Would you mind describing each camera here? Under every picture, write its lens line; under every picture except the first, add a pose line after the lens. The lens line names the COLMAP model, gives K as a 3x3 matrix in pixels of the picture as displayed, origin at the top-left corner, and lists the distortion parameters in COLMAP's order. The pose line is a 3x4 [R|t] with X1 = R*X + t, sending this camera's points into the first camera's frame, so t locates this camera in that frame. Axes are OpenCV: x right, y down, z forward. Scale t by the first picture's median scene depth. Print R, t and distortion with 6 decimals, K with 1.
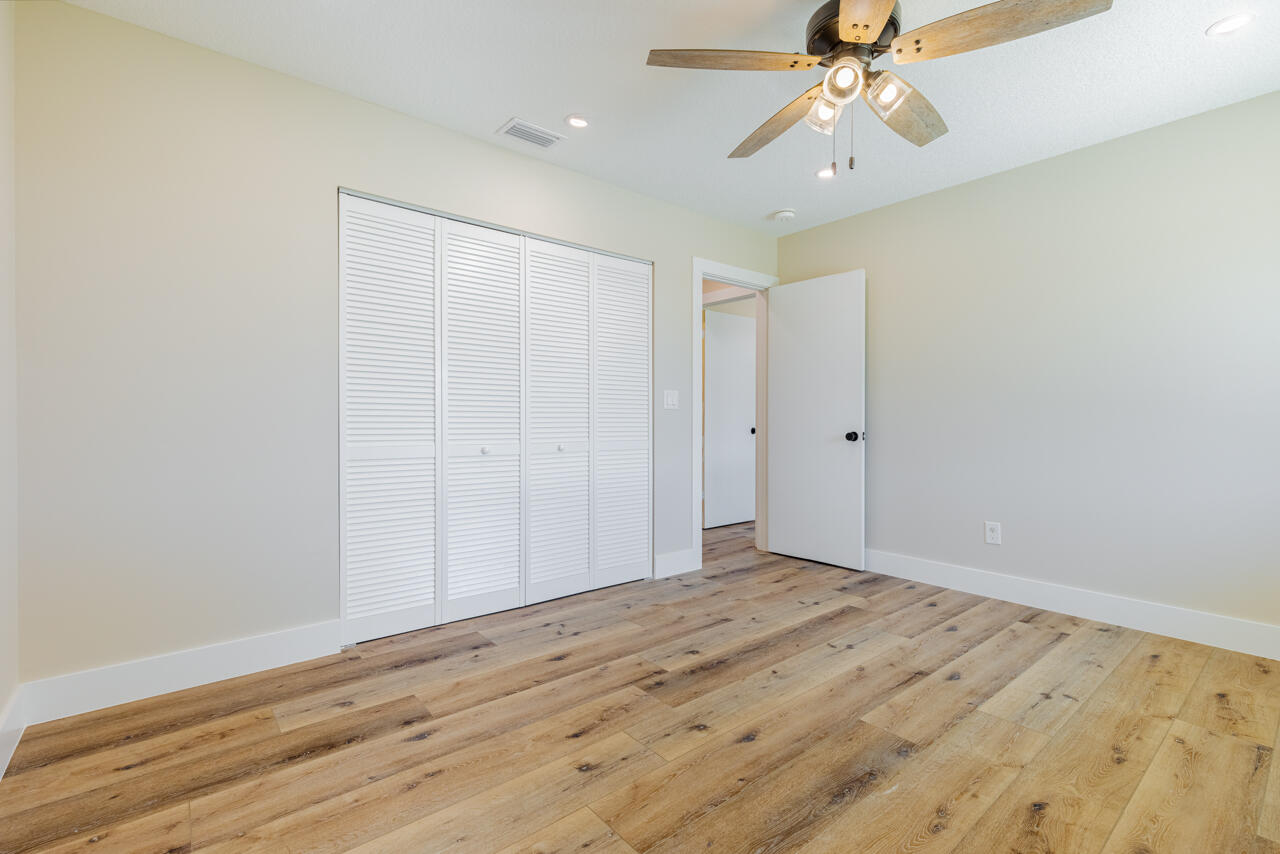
lens RADIAL K [[583.7, 0, 640.6], [0, 583.7, 424.2], [0, 0, 1]] dist [0.010888, -0.000739]
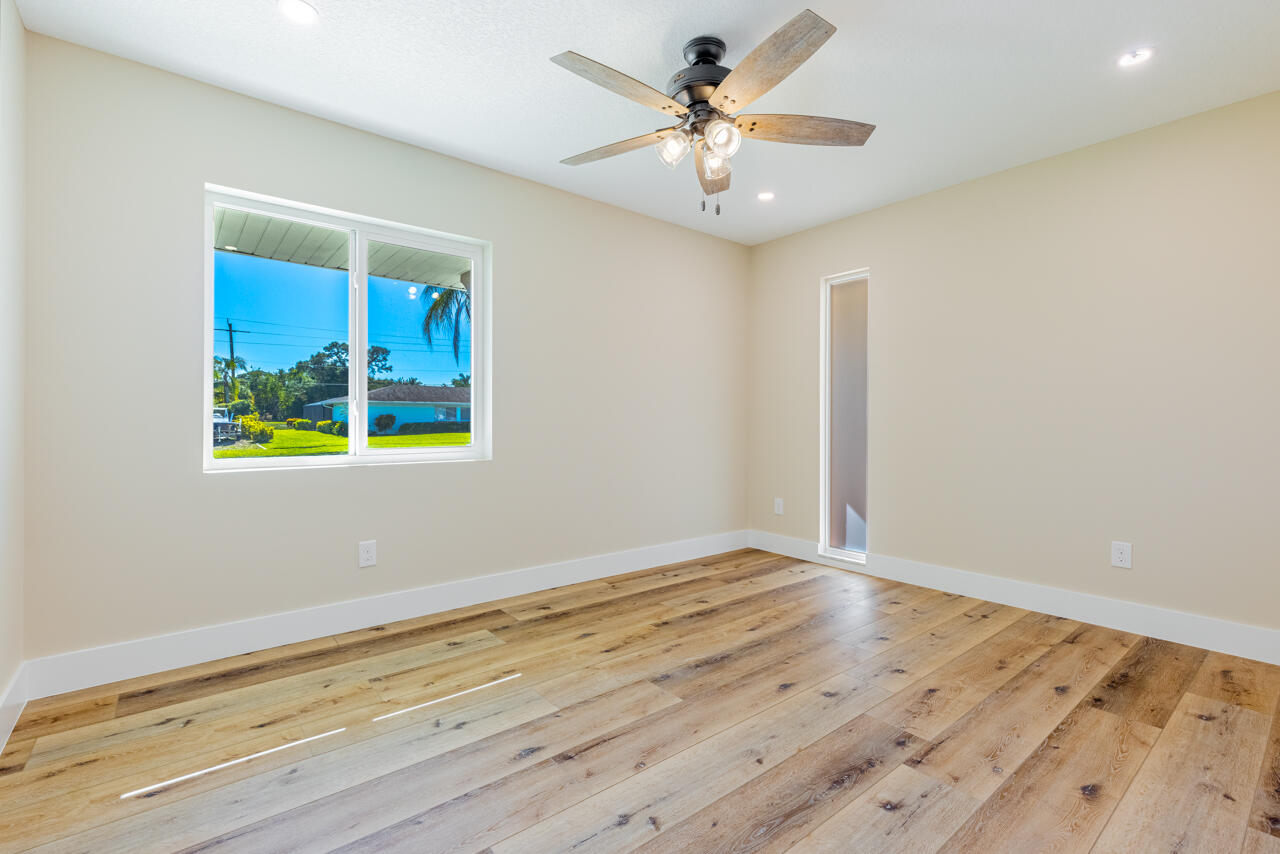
lens RADIAL K [[583.7, 0, 639.5], [0, 583.7, 422.0], [0, 0, 1]] dist [0.010888, -0.000739]
pose [[-0.999940, -0.008536, 0.006793, 0.432773], [-0.008443, 0.999872, 0.013598, -0.019036], [-0.006908, 0.013539, -0.999884, 1.981528]]
